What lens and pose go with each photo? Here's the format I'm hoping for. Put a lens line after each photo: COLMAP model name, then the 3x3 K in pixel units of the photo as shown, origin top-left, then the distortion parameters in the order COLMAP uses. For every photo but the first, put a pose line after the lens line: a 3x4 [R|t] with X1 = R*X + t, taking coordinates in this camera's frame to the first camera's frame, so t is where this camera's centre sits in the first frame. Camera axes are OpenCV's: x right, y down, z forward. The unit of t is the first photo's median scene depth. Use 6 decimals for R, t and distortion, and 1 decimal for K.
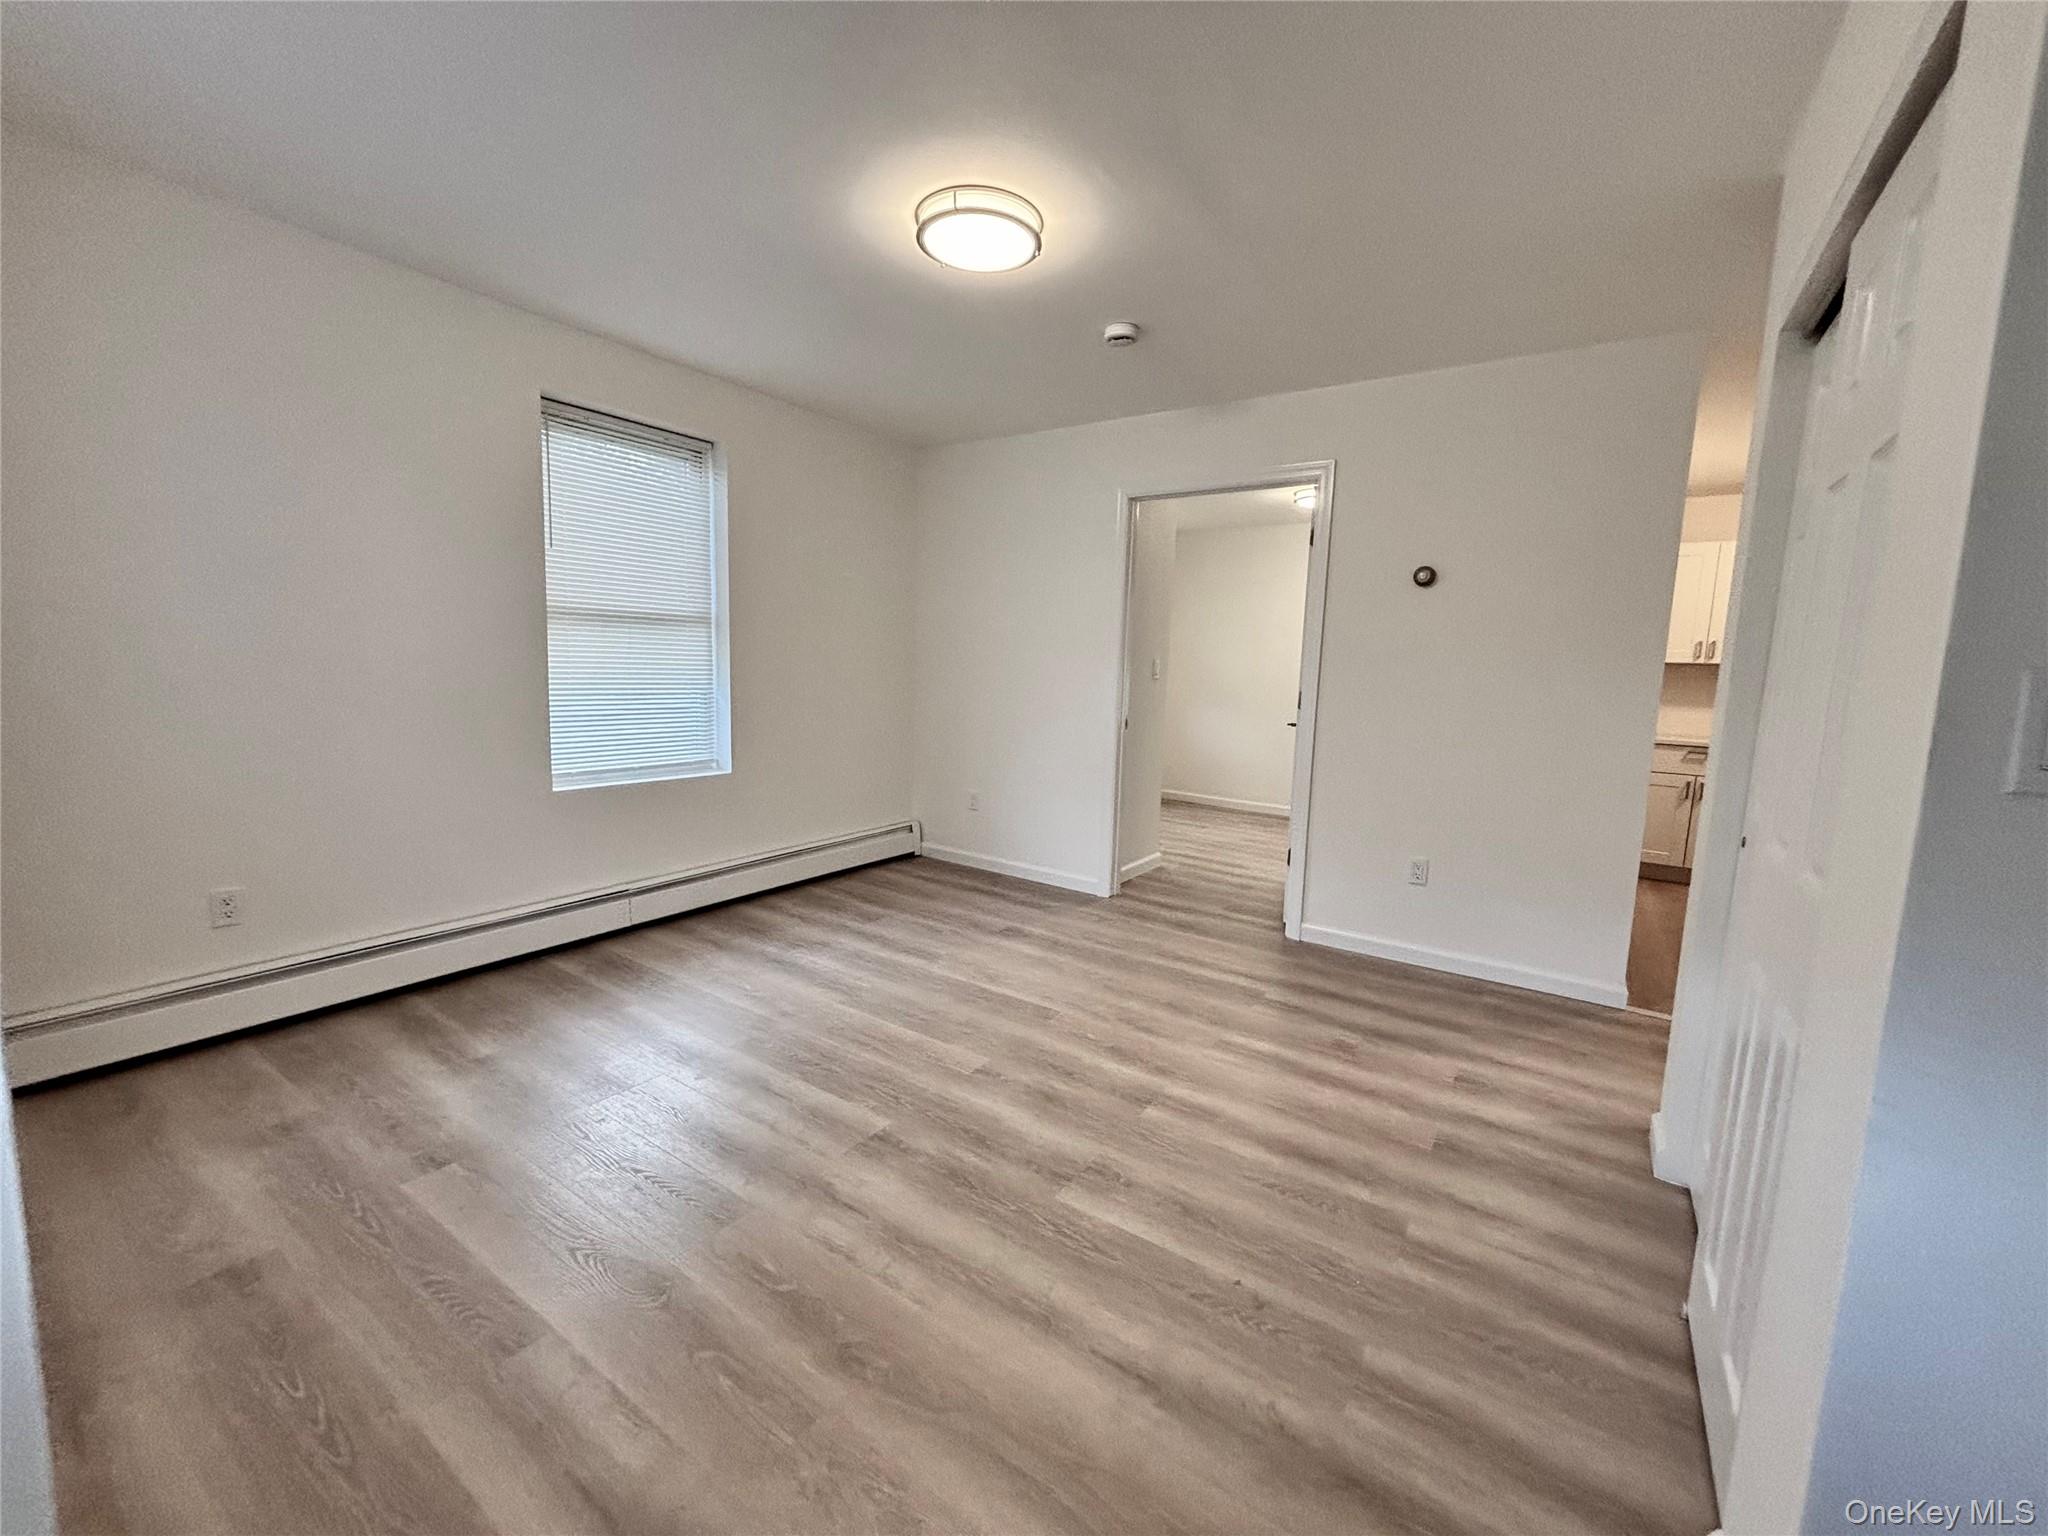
lens RADIAL K [[825.2, 0, 1019.4], [0, 825.2, 759.7], [0, 0, 1]] dist [0.002072, -0.000037]
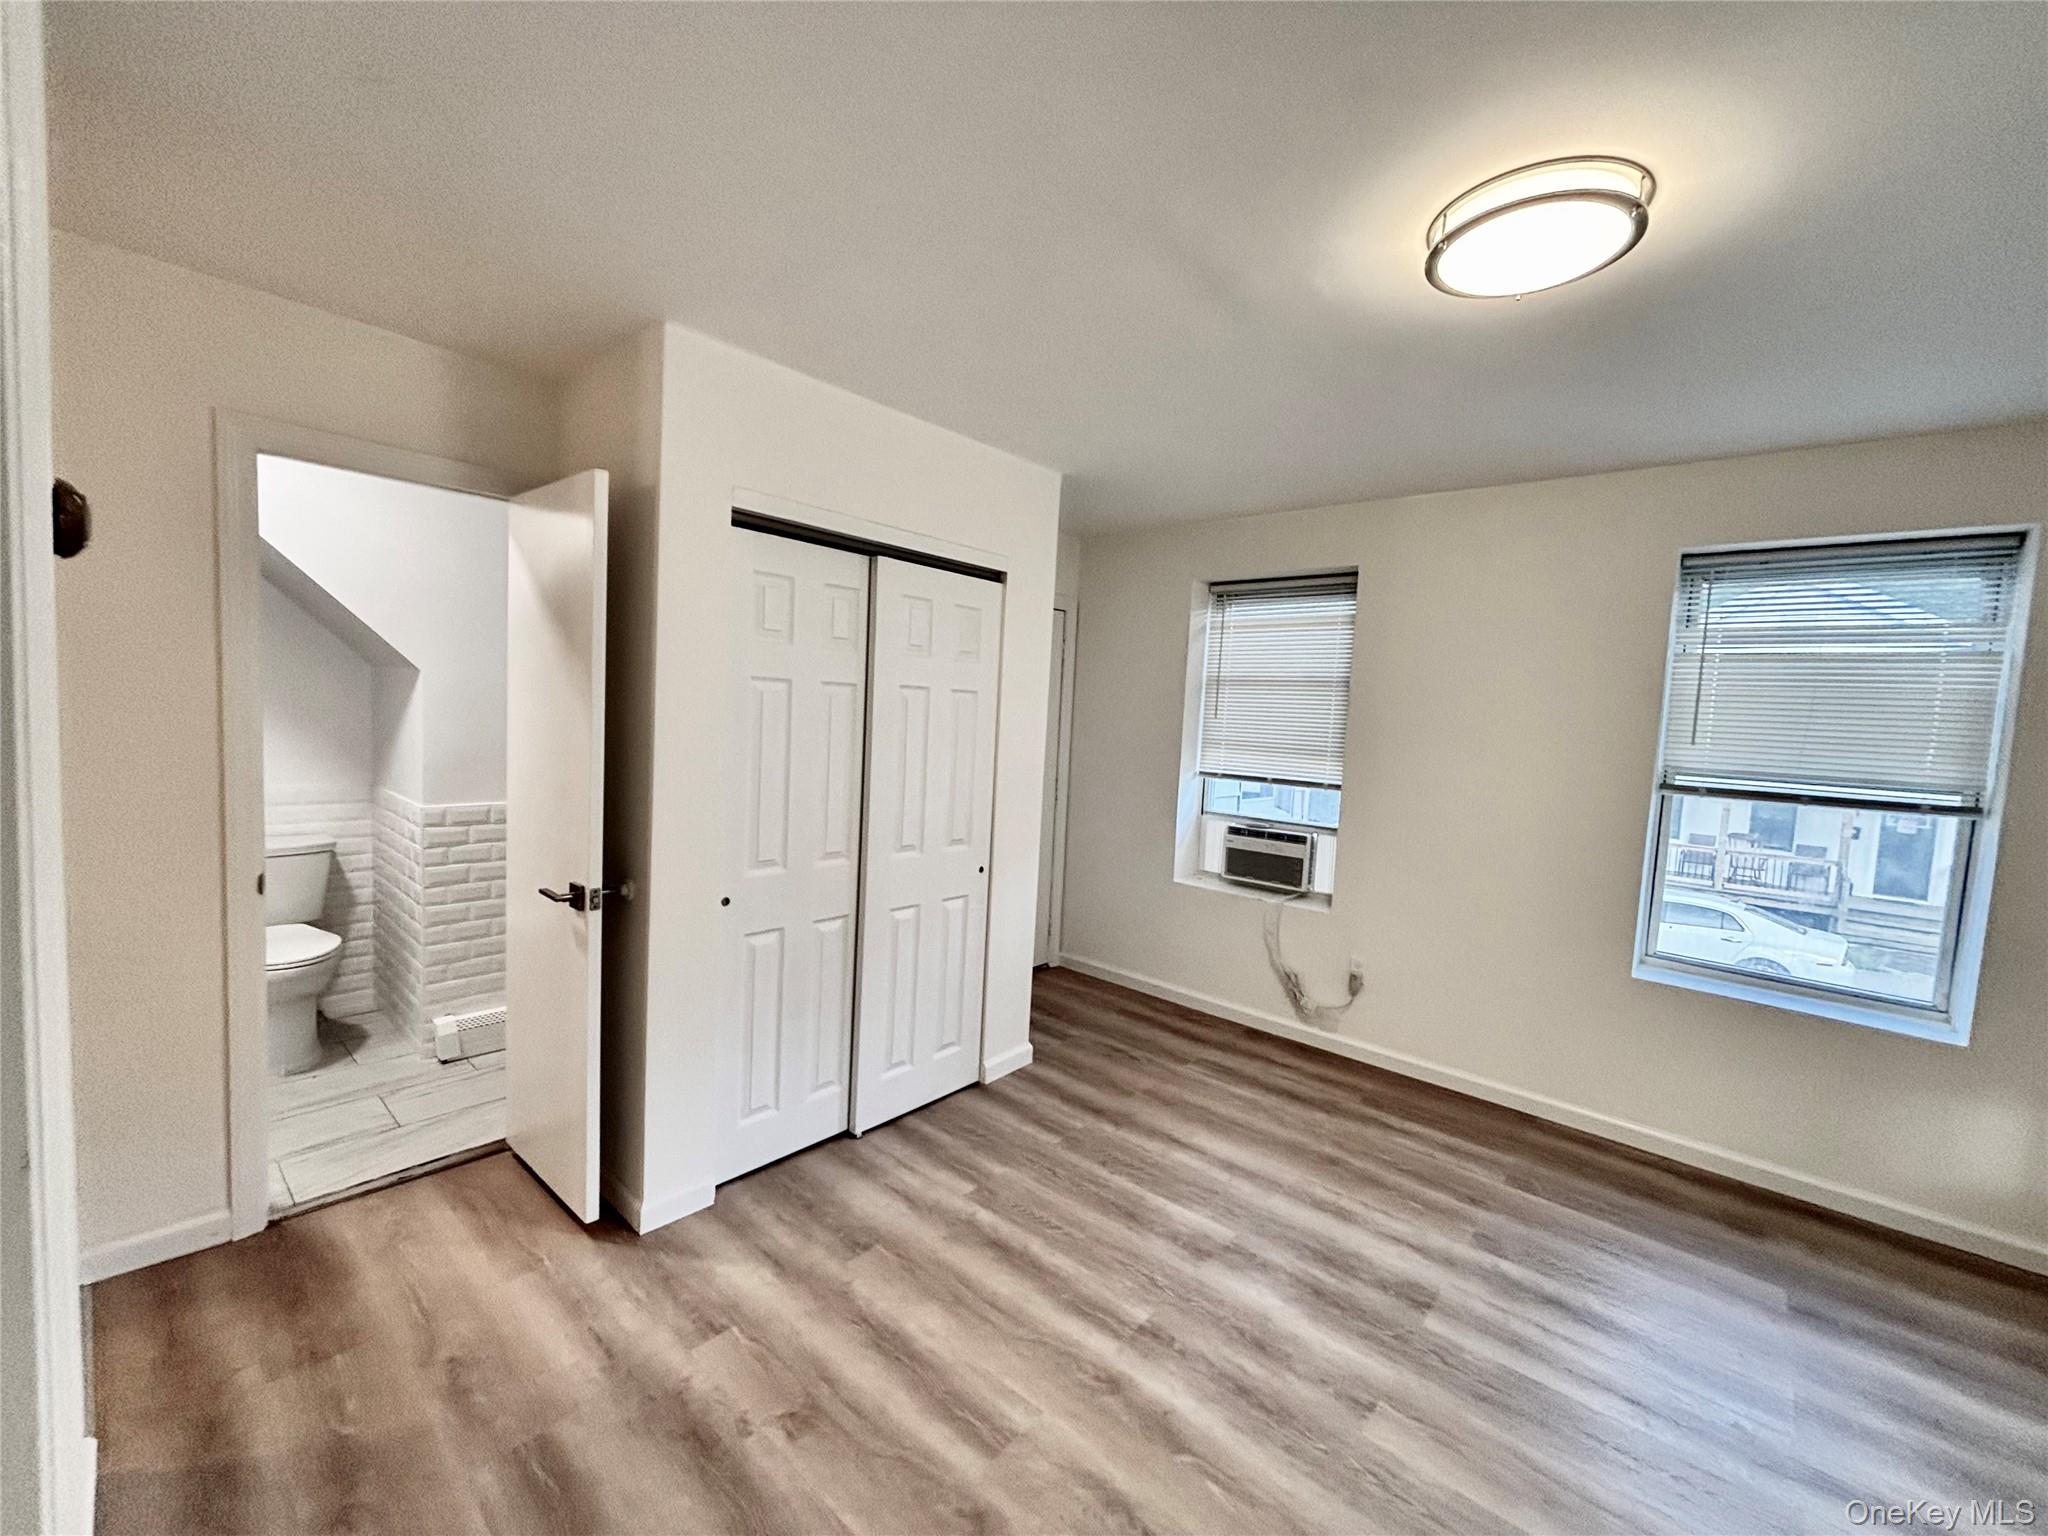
lens RADIAL K [[833.7, 0, 1019.9], [0, 833.7, 758.7], [0, 0, 1]] dist [0.001585, -0.000125]
pose [[-0.989220, -0.096159, 0.110437, 0.237470], [-0.074751, 0.980112, 0.183828, -0.307916], [-0.125917, 0.173592, -0.976735, 1.720311]]
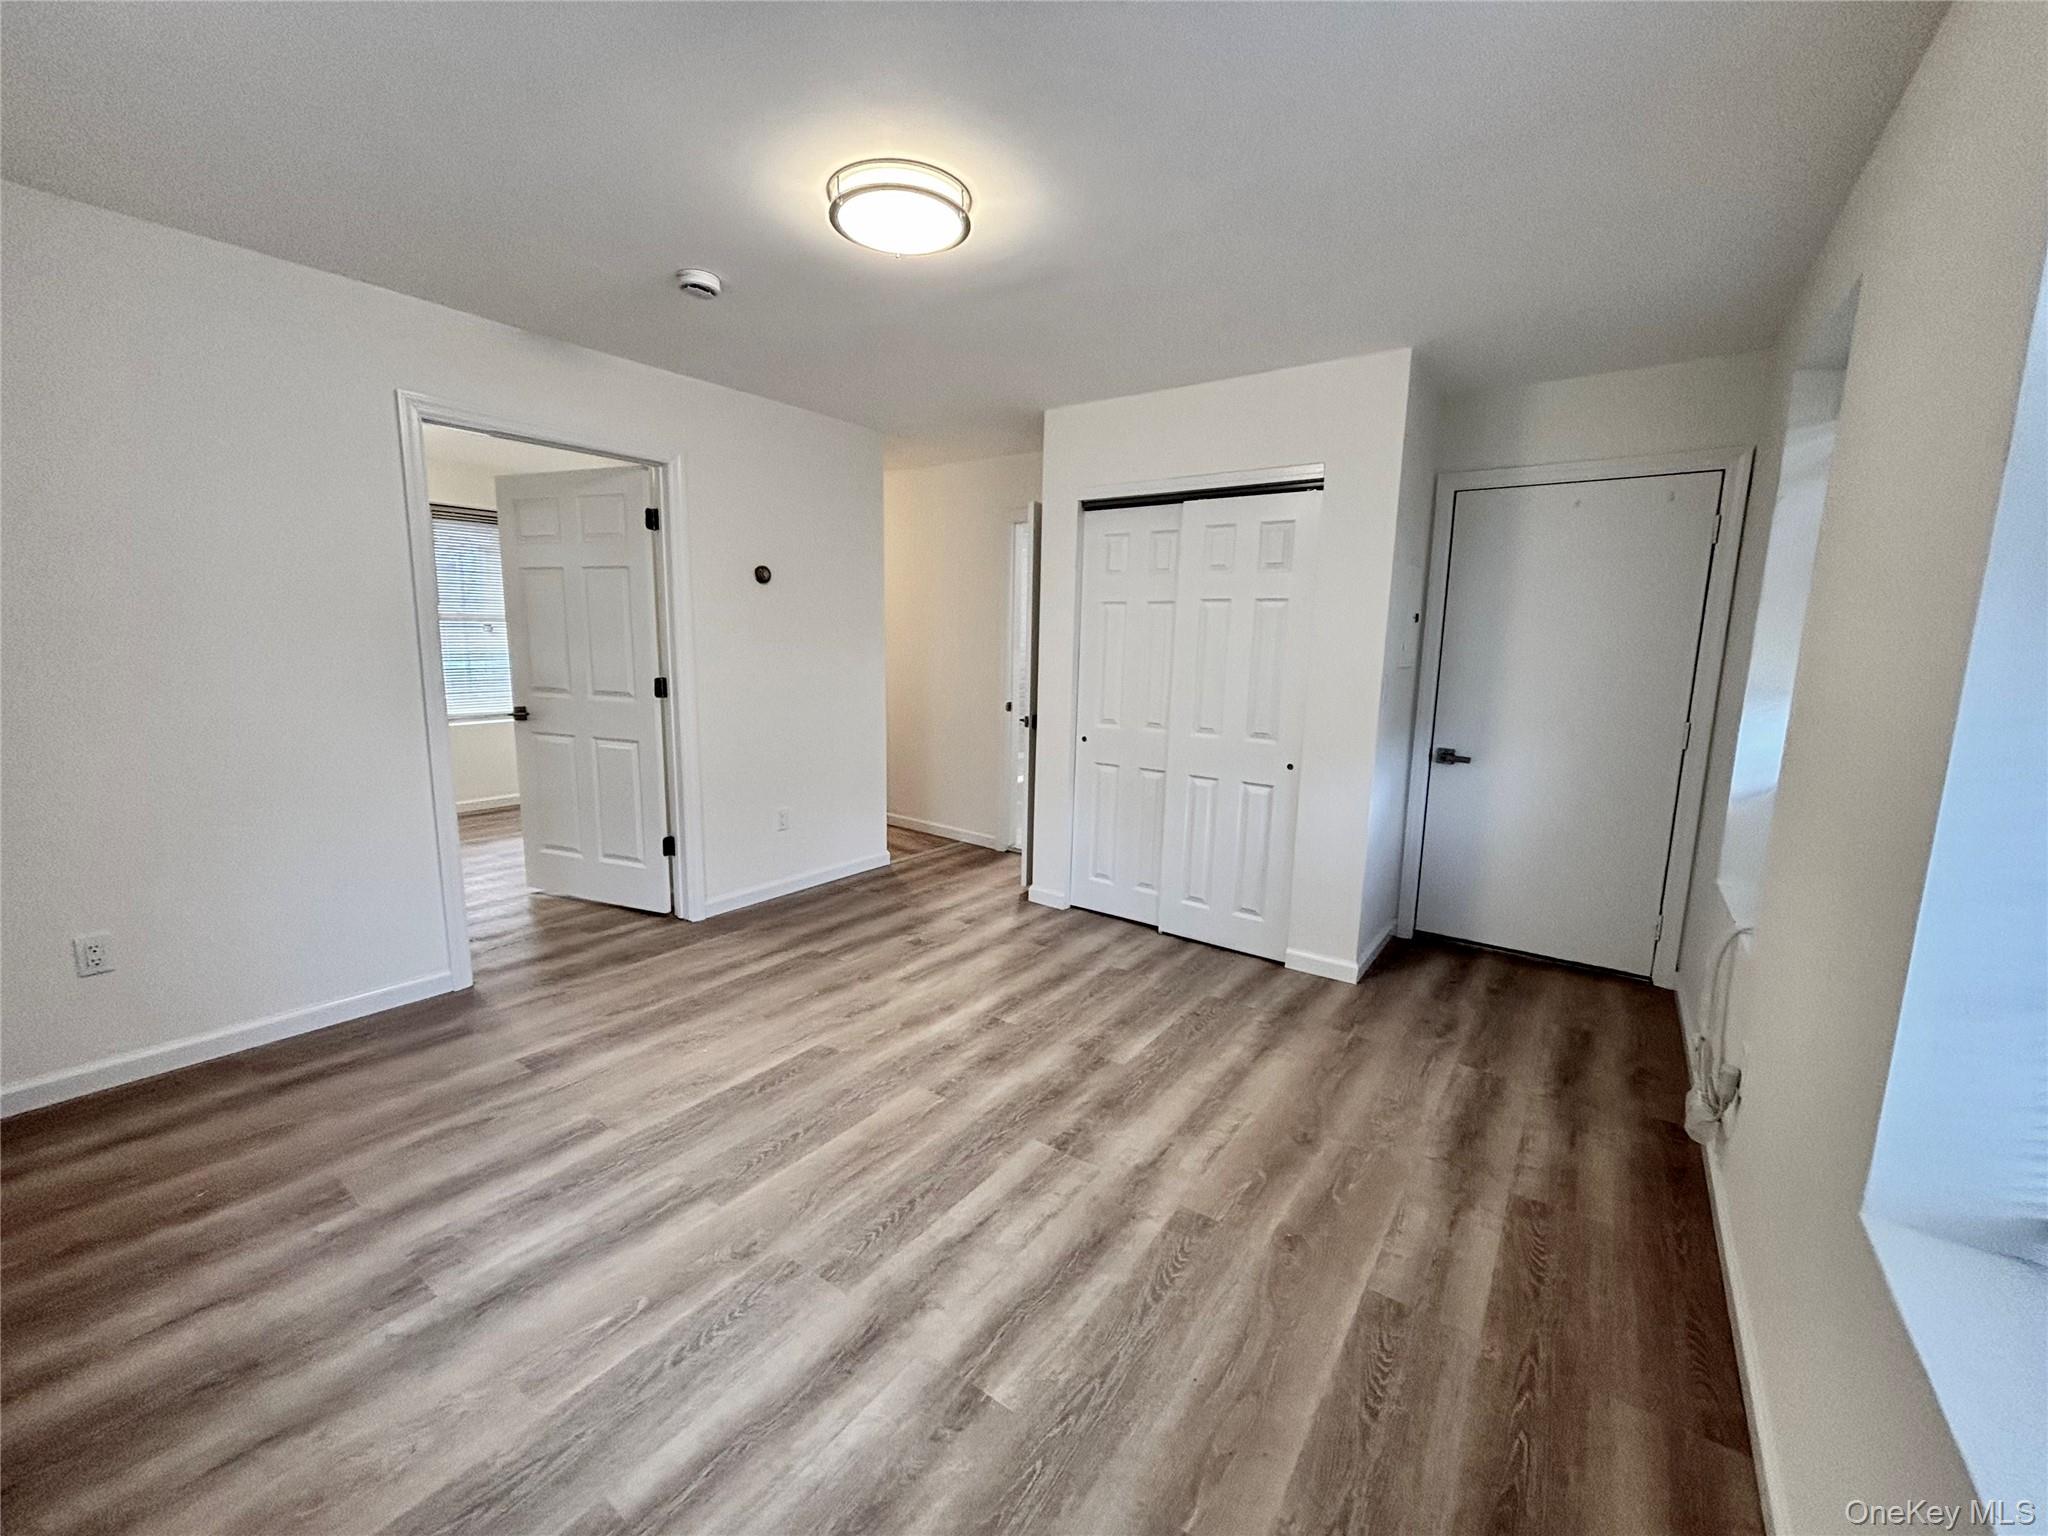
lens RADIAL K [[825.2, 0, 1019.4], [0, 825.2, 759.7], [0, 0, 1]] dist [0.002072, -0.000037]
pose [[0.030069, -0.187366, 0.981830, -0.995766], [0.098088, 0.978086, 0.183647, -0.203261], [-0.994723, 0.090783, 0.047789, 0.848263]]
